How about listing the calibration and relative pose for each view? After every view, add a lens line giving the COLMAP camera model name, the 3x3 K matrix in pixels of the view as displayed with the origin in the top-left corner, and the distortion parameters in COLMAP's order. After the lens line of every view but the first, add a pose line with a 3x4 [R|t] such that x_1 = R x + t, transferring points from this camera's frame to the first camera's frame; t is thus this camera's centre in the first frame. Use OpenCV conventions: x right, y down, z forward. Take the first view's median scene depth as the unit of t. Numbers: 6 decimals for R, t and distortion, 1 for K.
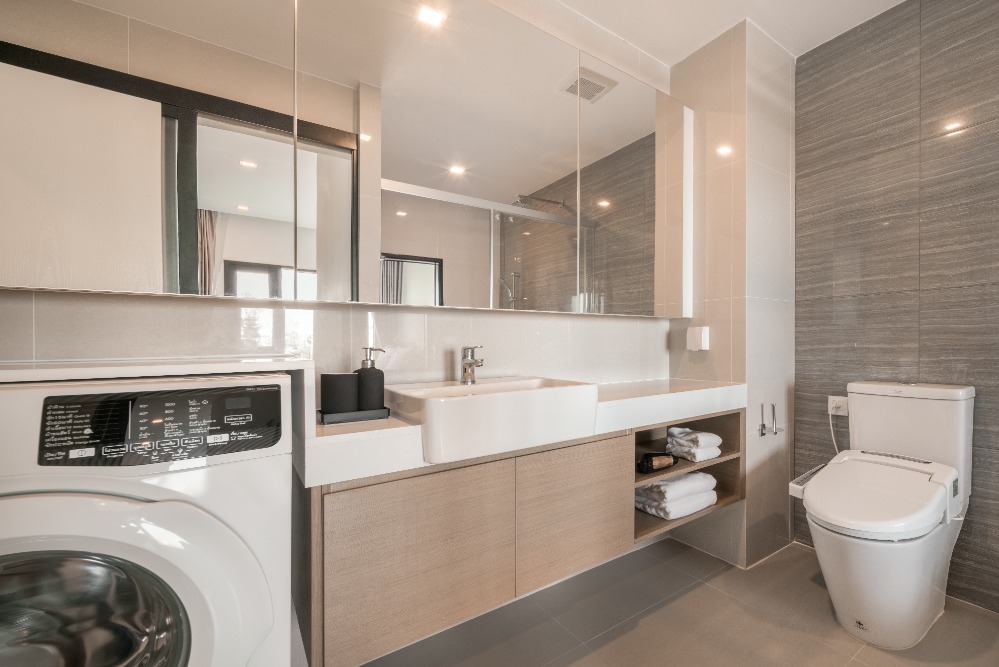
lens RADIAL K [[406.8, 0, 499.7], [0, 406.8, 353.2], [0, 0, 1]] dist [0.000828, 0.000142]
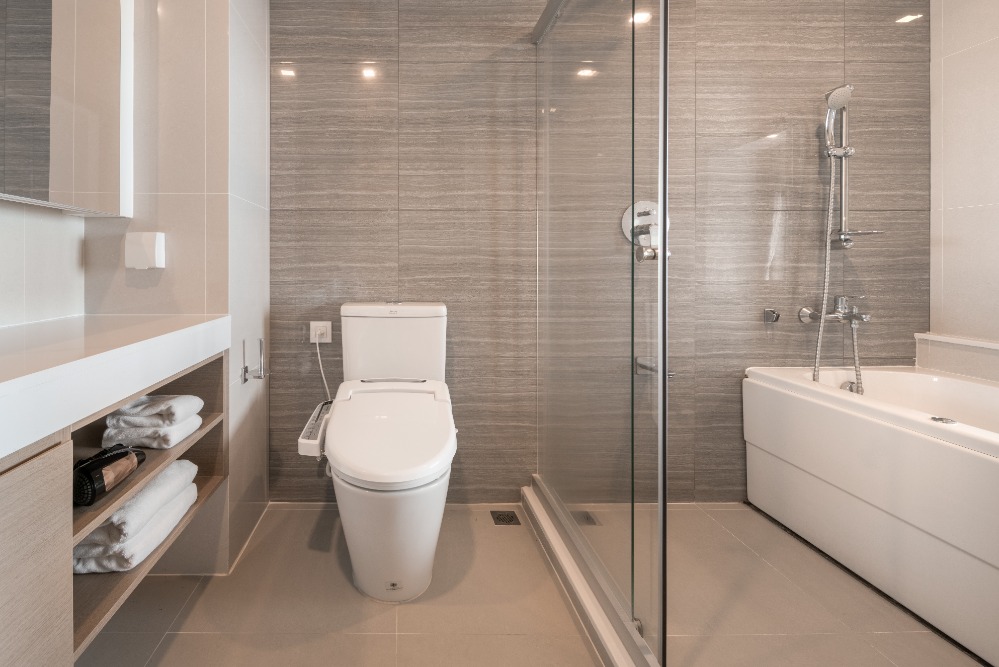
lens RADIAL K [[505.3, 0, 498.0], [0, 505.3, 273.3], [0, 0, 1]] dist [0.000291, 0.000294]
pose [[0.436137, 0.001512, 0.899879, 0.010974], [0.002274, 0.999994, -0.002783, 0.005860], [-0.899878, 0.003260, 0.436130, 0.204907]]
